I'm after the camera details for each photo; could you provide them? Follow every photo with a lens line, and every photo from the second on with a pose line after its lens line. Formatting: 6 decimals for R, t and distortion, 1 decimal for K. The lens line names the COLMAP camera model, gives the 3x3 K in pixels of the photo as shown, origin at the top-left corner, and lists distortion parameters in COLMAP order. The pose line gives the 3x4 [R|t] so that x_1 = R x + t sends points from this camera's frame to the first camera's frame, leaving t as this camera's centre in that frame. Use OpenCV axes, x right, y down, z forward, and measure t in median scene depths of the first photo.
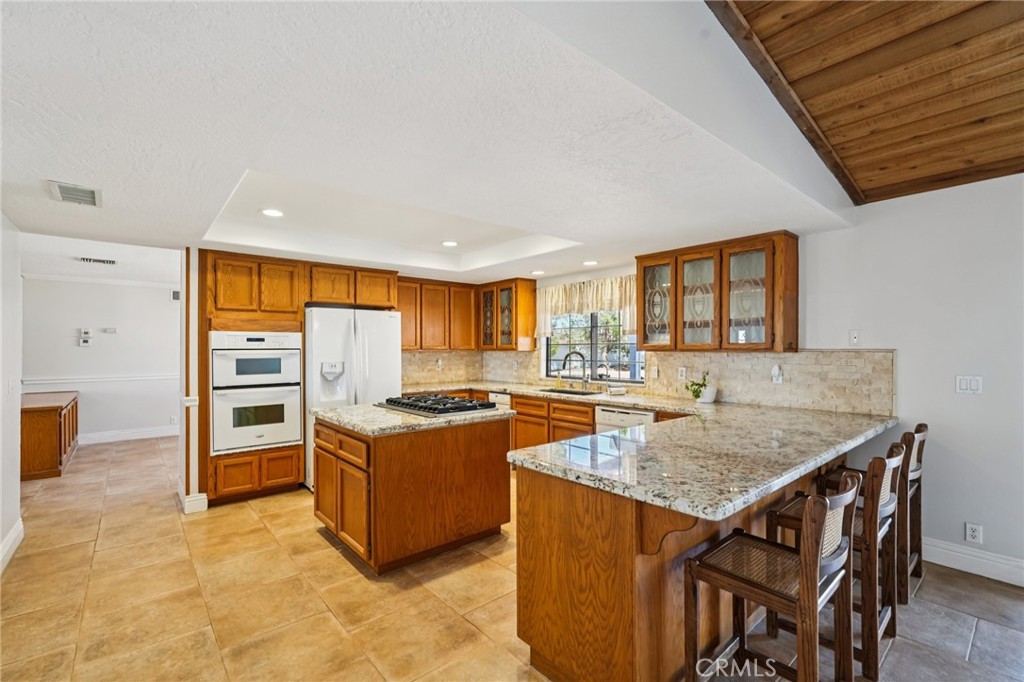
lens RADIAL K [[454.0, 0, 506.1], [0, 454.0, 350.0], [0, 0, 1]] dist [-0.014029, 0.003831]
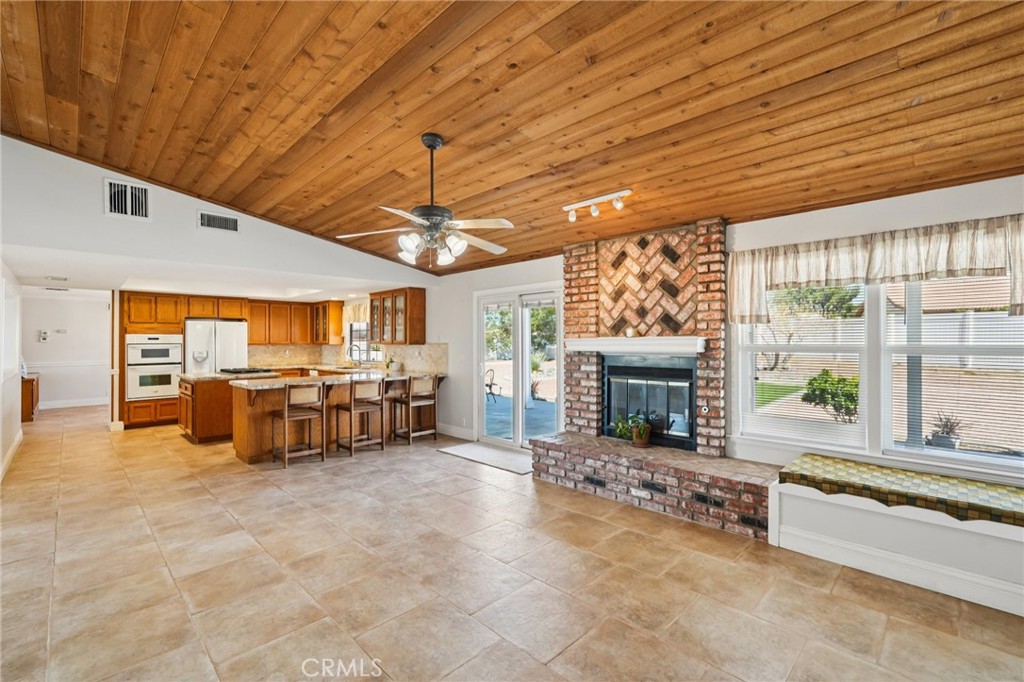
lens RADIAL K [[454.0, 0, 508.6], [0, 454.0, 340.2], [0, 0, 1]] dist [-0.014029, 0.003831]
pose [[0.996772, -0.001037, 0.080273, 0.705911], [0.001695, 0.999965, -0.008133, 0.000568], [-0.080262, 0.008242, 0.996740, -0.897947]]
